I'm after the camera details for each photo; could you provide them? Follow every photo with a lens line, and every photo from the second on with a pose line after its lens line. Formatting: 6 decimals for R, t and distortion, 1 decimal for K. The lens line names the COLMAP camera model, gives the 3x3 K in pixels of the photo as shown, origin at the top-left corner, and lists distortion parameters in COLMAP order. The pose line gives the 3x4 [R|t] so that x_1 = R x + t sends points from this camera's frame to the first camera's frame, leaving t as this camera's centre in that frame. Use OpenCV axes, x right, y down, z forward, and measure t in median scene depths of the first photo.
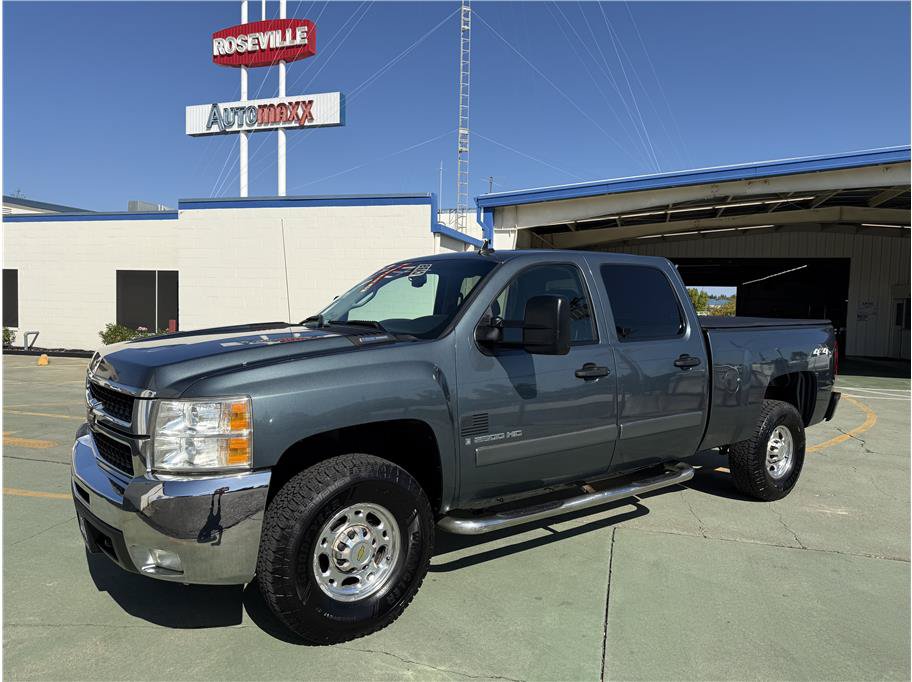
lens RADIAL K [[657.9, 0, 459.9], [0, 657.9, 338.2], [0, 0, 1]] dist [0.007853, -0.010581]
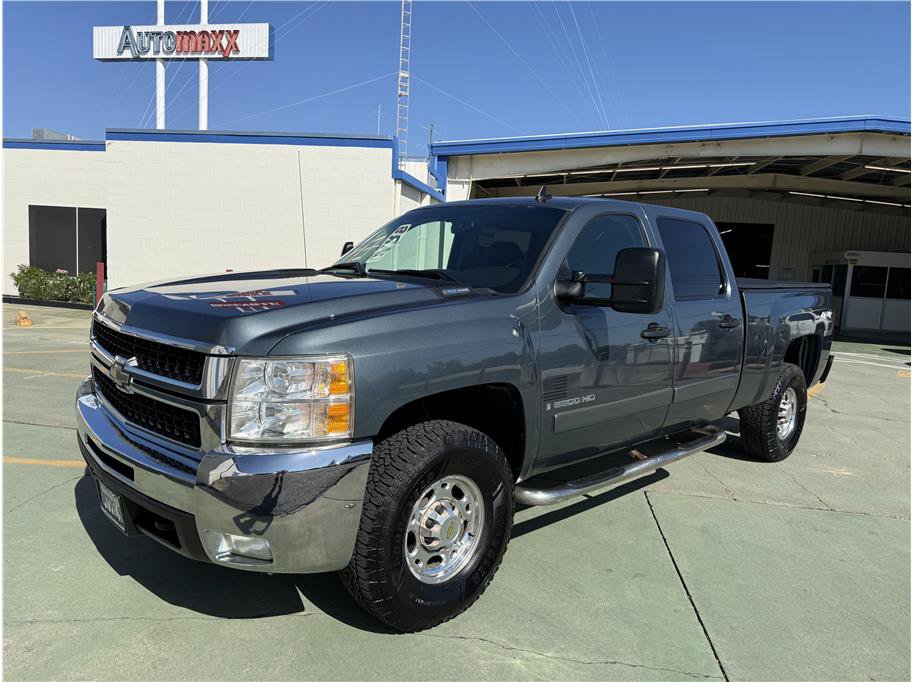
lens RADIAL K [[657.9, 0, 459.9], [0, 657.9, 338.2], [0, 0, 1]] dist [0.007853, -0.010581]
pose [[0.992063, 0.018490, 0.124379, -0.145511], [-0.027106, 0.997321, 0.067936, 0.002821], [-0.122789, -0.070768, 0.989906, 0.076156]]
